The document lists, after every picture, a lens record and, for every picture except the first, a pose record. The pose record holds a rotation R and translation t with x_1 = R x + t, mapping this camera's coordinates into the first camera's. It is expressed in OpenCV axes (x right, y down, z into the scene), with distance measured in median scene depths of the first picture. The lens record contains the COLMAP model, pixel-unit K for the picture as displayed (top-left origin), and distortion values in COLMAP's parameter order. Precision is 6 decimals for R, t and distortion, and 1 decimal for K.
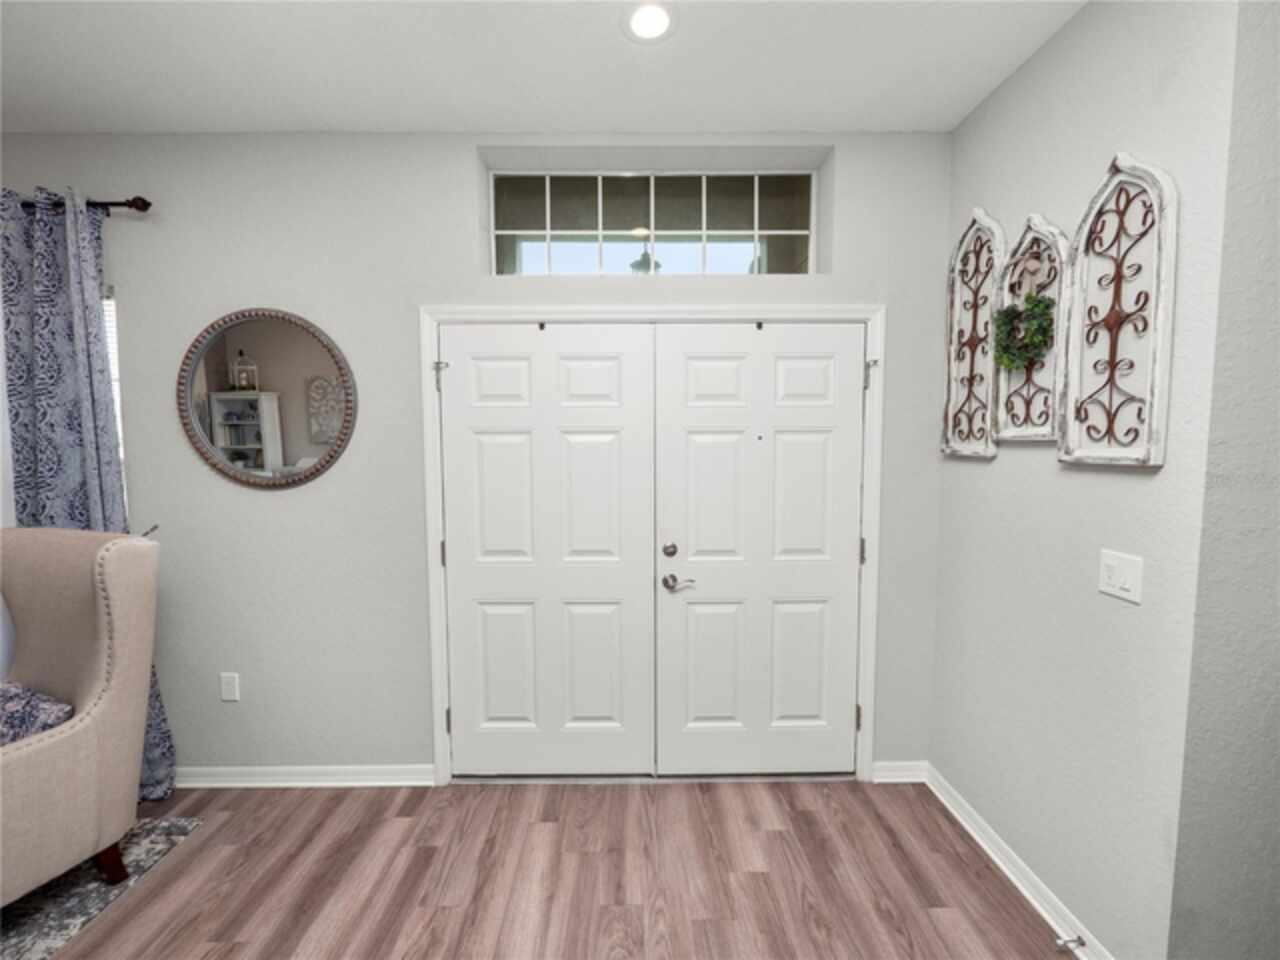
lens RADIAL K [[538.2, 0, 637.2], [0, 538.2, 475.2], [0, 0, 1]] dist [-0.007921, 0.001843]
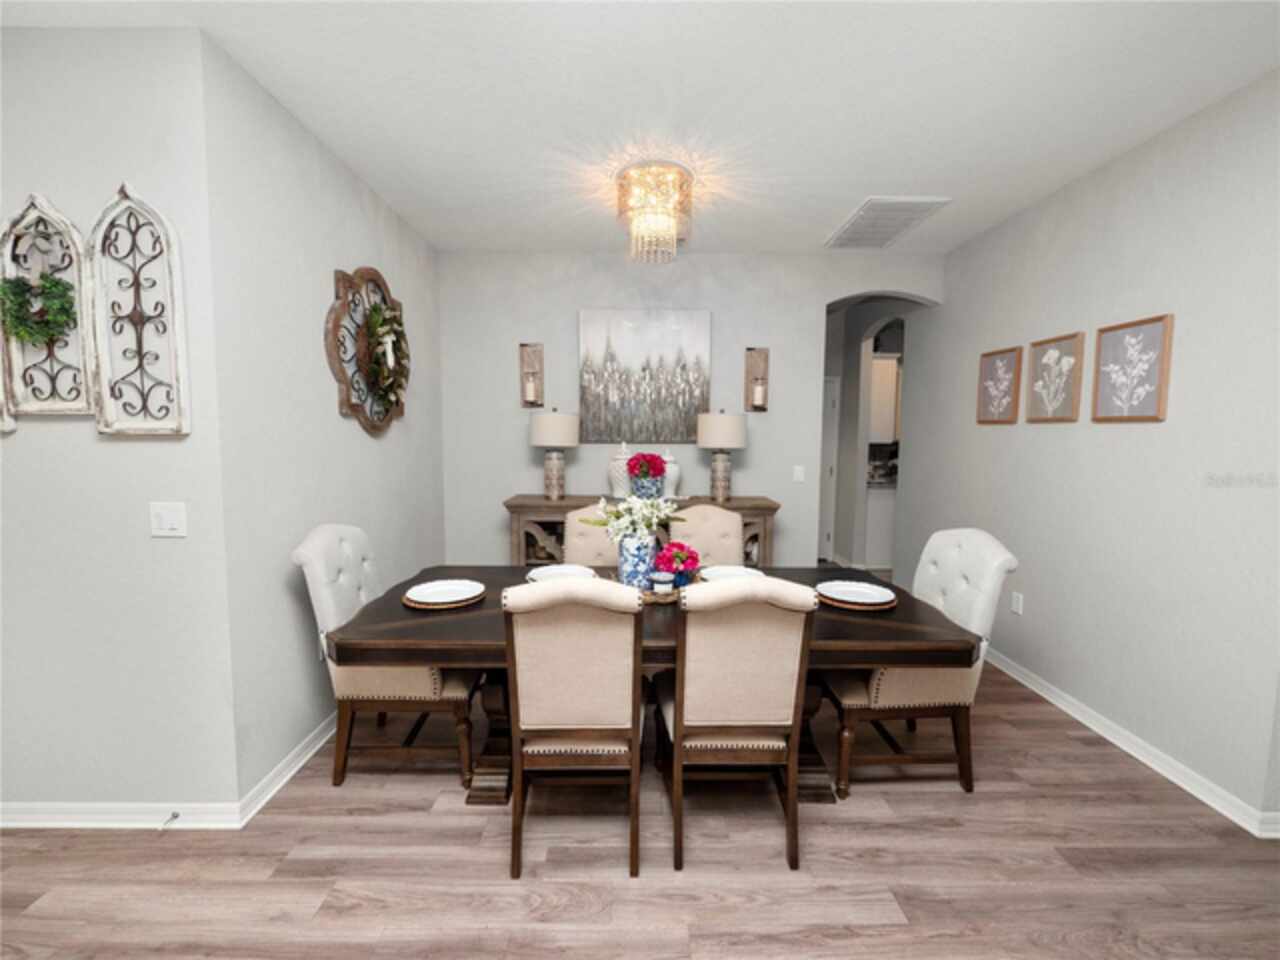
lens RADIAL K [[538.2, 0, 633.3], [0, 538.2, 473.7], [0, 0, 1]] dist [-0.007921, 0.001843]
pose [[0.008010, -0.088854, 0.996012, -0.353822], [0.055909, 0.994526, 0.088271, 0.023796], [-0.998404, 0.054979, 0.012933, -0.142041]]
